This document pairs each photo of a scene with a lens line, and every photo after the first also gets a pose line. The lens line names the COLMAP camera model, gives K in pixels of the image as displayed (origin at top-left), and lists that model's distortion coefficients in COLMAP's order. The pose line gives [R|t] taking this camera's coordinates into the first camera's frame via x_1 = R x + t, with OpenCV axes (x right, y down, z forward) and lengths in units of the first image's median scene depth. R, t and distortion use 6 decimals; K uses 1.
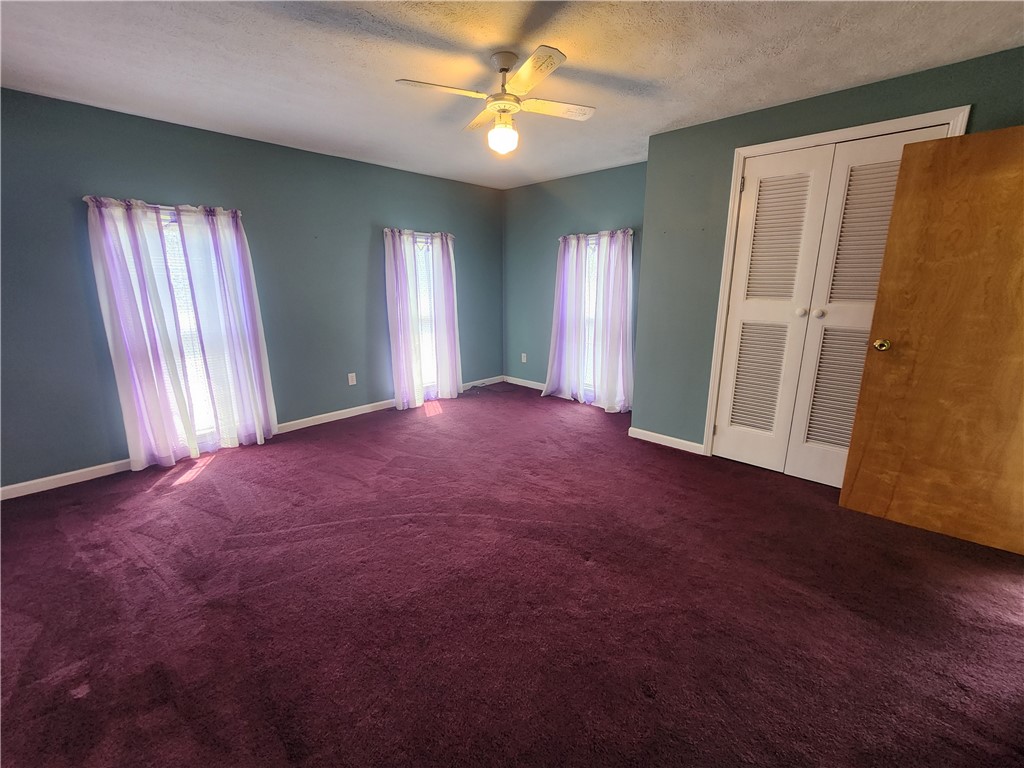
lens RADIAL K [[420.8, 0, 509.7], [0, 420.8, 378.0], [0, 0, 1]] dist [-0.000861, 0.000390]
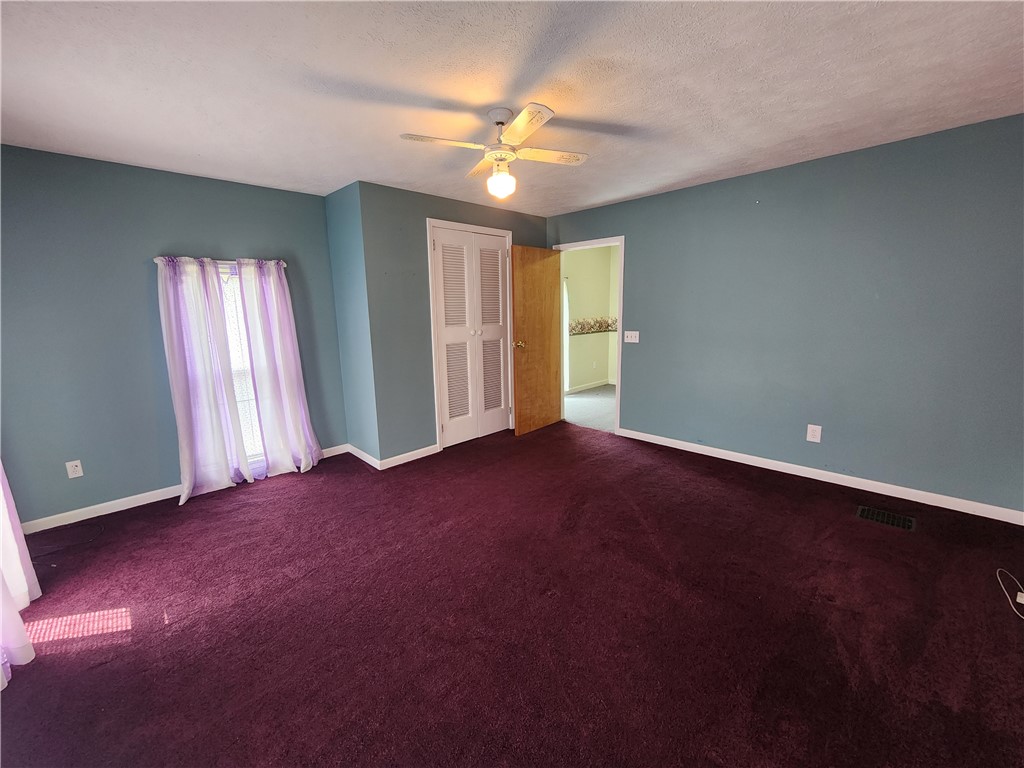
lens RADIAL K [[420.8, 0, 509.7], [0, 420.8, 378.0], [0, 0, 1]] dist [-0.000861, 0.000390]
pose [[0.045962, -0.174860, 0.983520, -0.813921], [0.246724, 0.956045, 0.158446, -0.194436], [-0.967995, 0.235376, 0.087084, 0.710659]]
